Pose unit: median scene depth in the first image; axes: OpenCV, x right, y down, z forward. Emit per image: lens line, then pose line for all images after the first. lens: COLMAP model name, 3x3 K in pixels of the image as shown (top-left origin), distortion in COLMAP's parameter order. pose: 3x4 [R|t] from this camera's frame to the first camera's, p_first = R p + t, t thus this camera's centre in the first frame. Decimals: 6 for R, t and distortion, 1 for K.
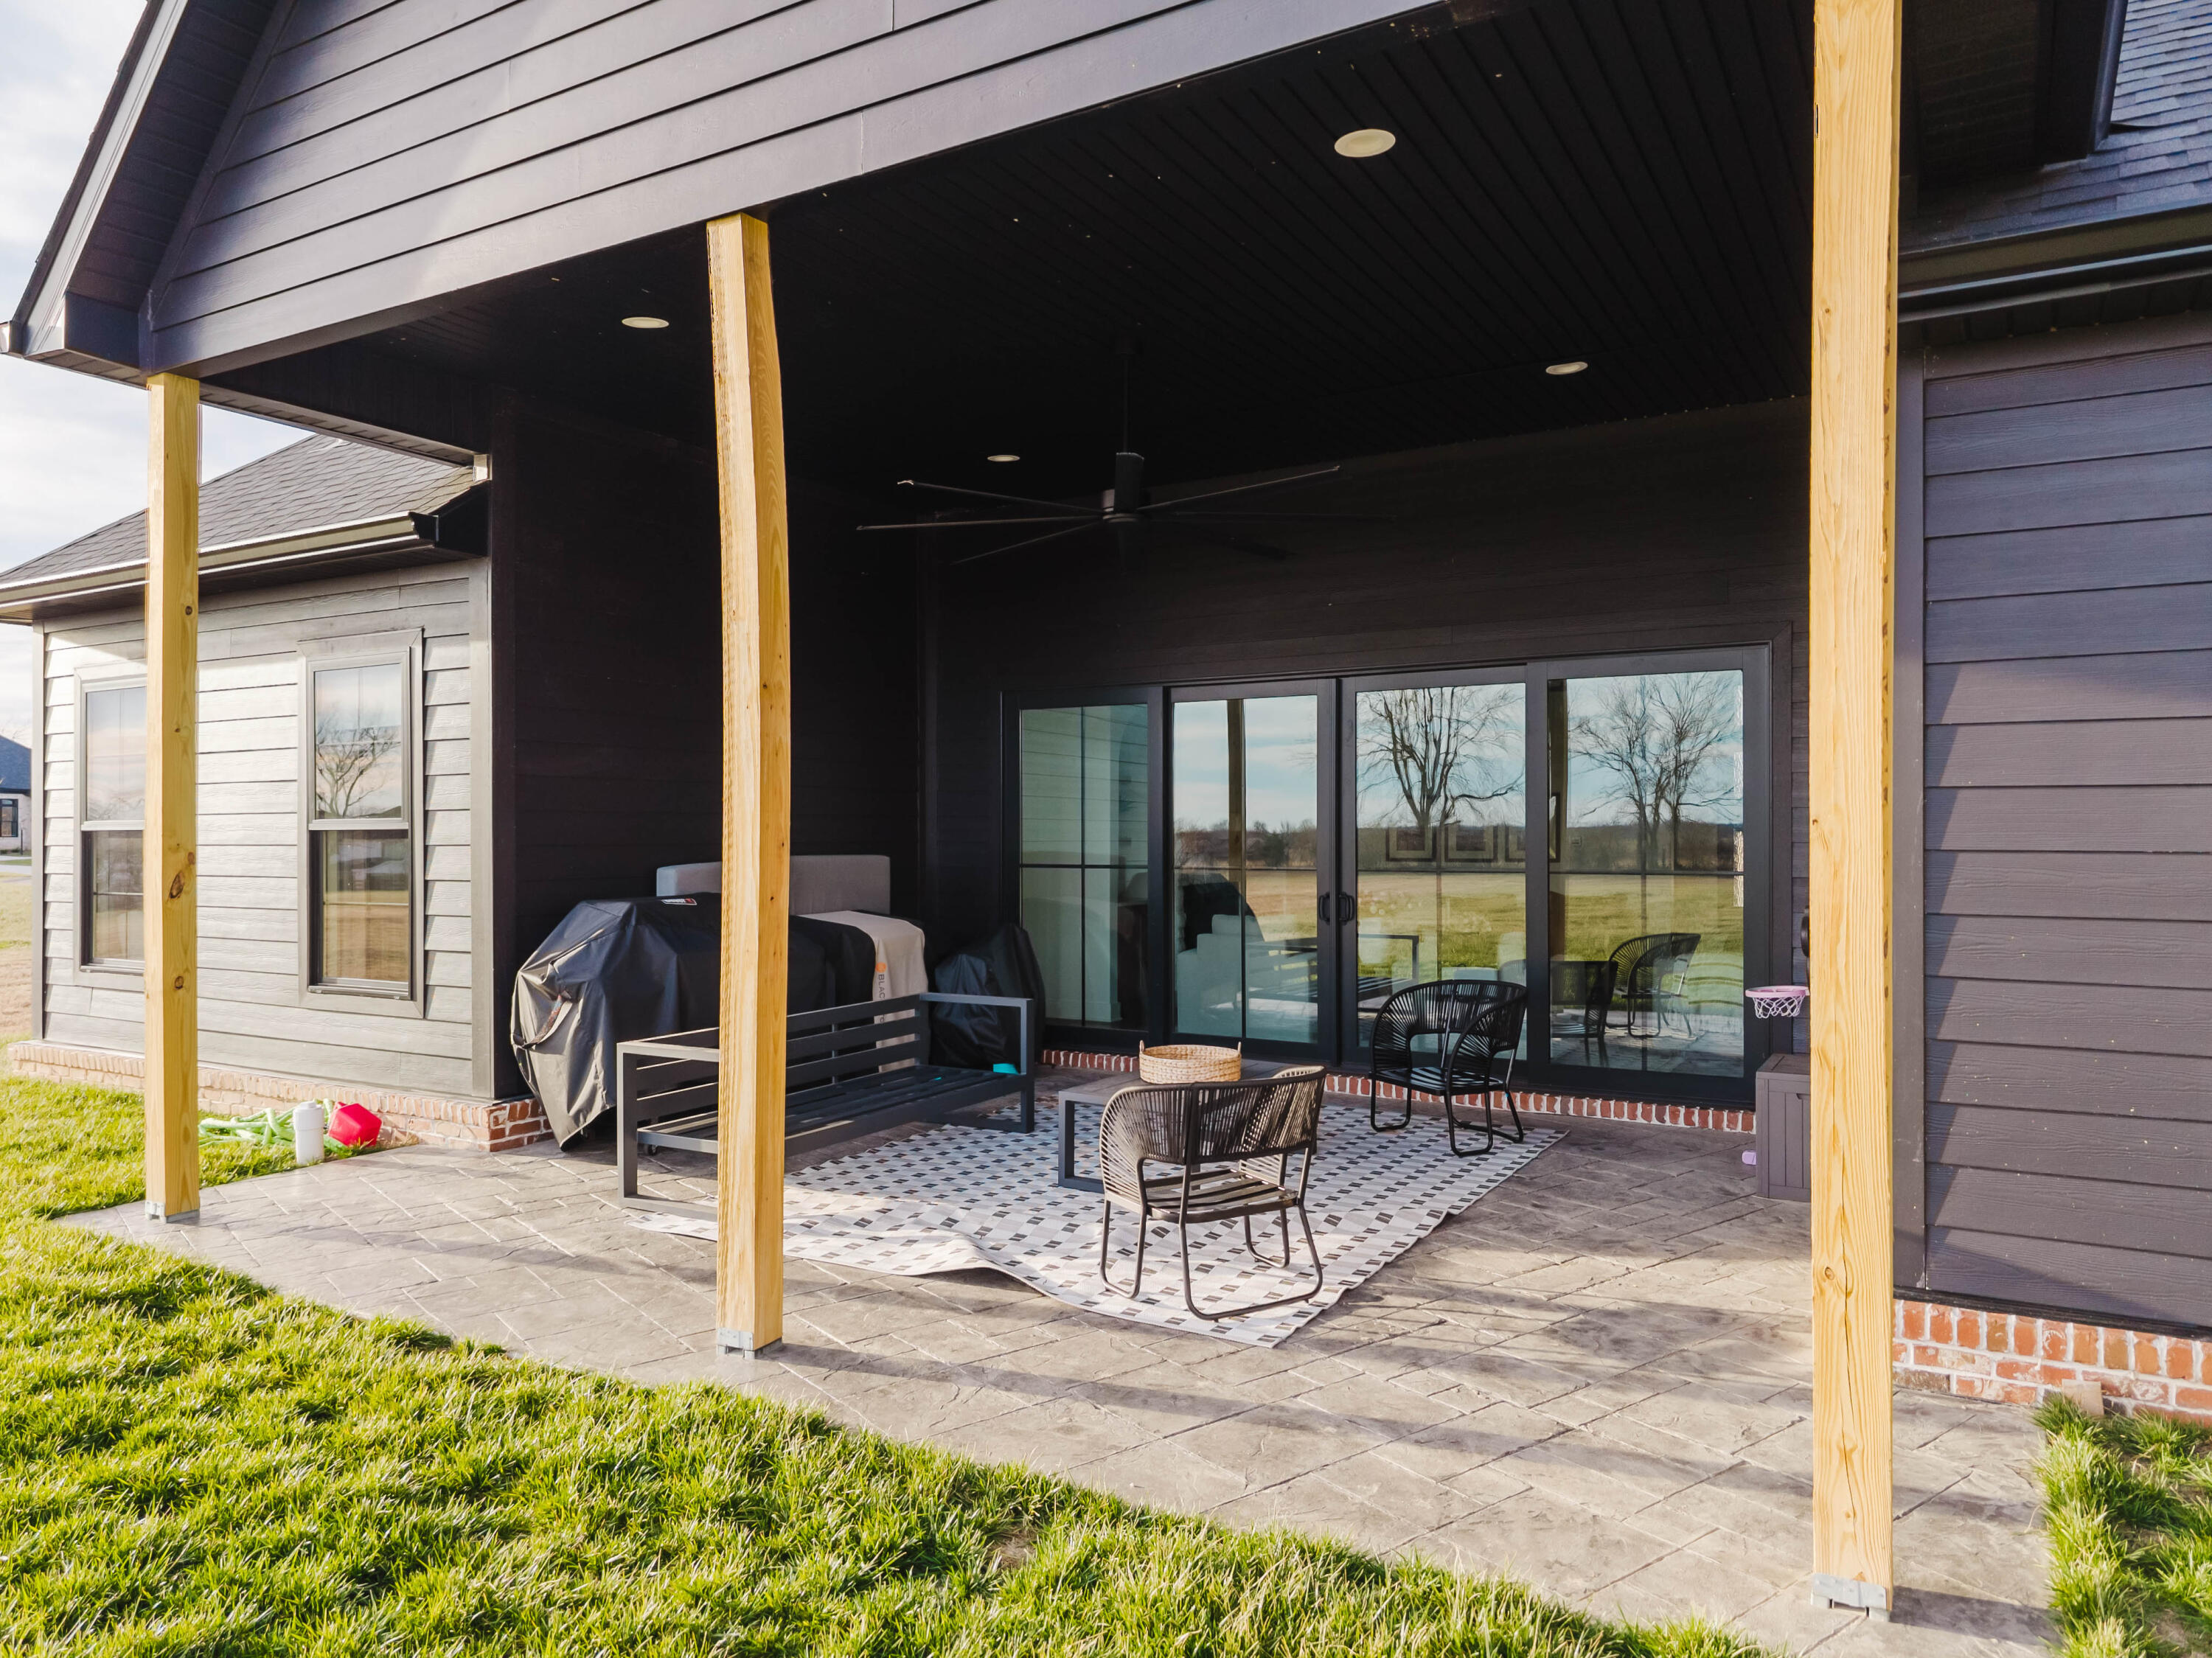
lens RADIAL K [[1492.7, 0, 1106.0], [0, 1492.7, 829.0], [0, 0, 1]] dist [0.015407, -0.016238]
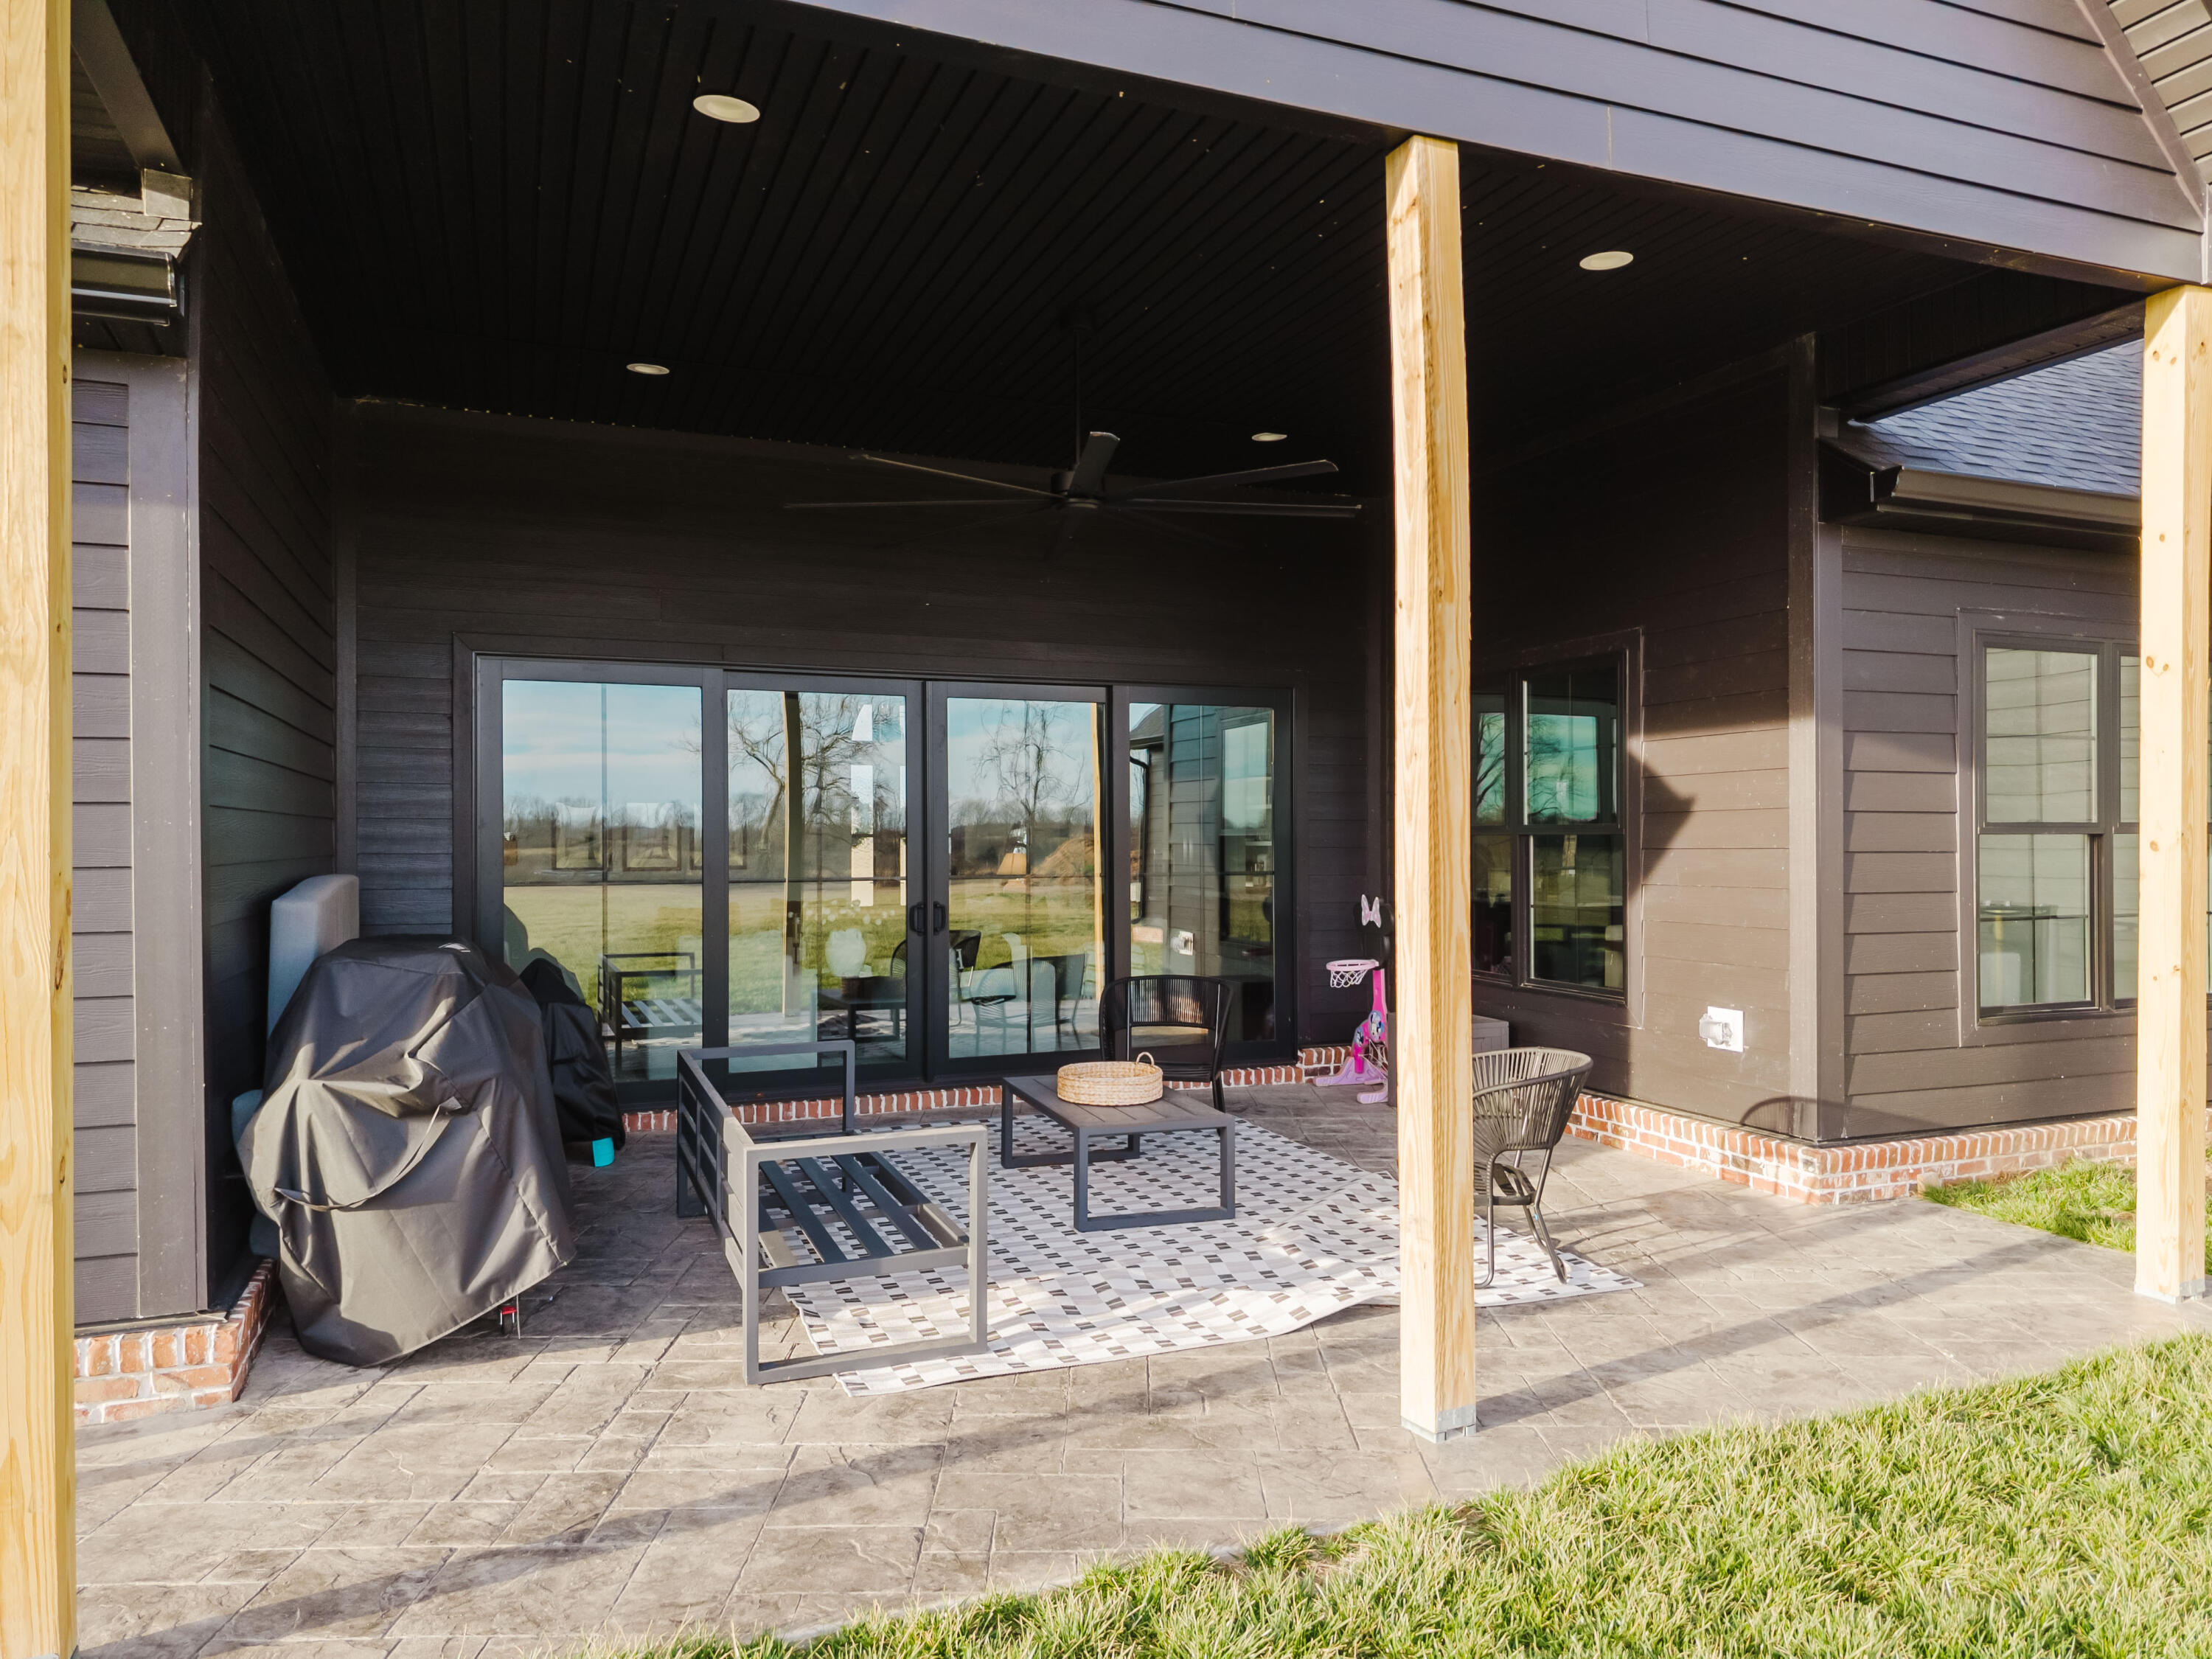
lens RADIAL K [[1492.9, 0, 1106.0], [0, 1492.9, 829.5], [0, 0, 1]] dist [0.015407, -0.016238]
pose [[0.611161, 0.003653, 0.791498, -0.831152], [-0.001019, 0.999992, -0.003829, -0.001796], [-0.791506, 0.001534, 0.611160, 0.484582]]
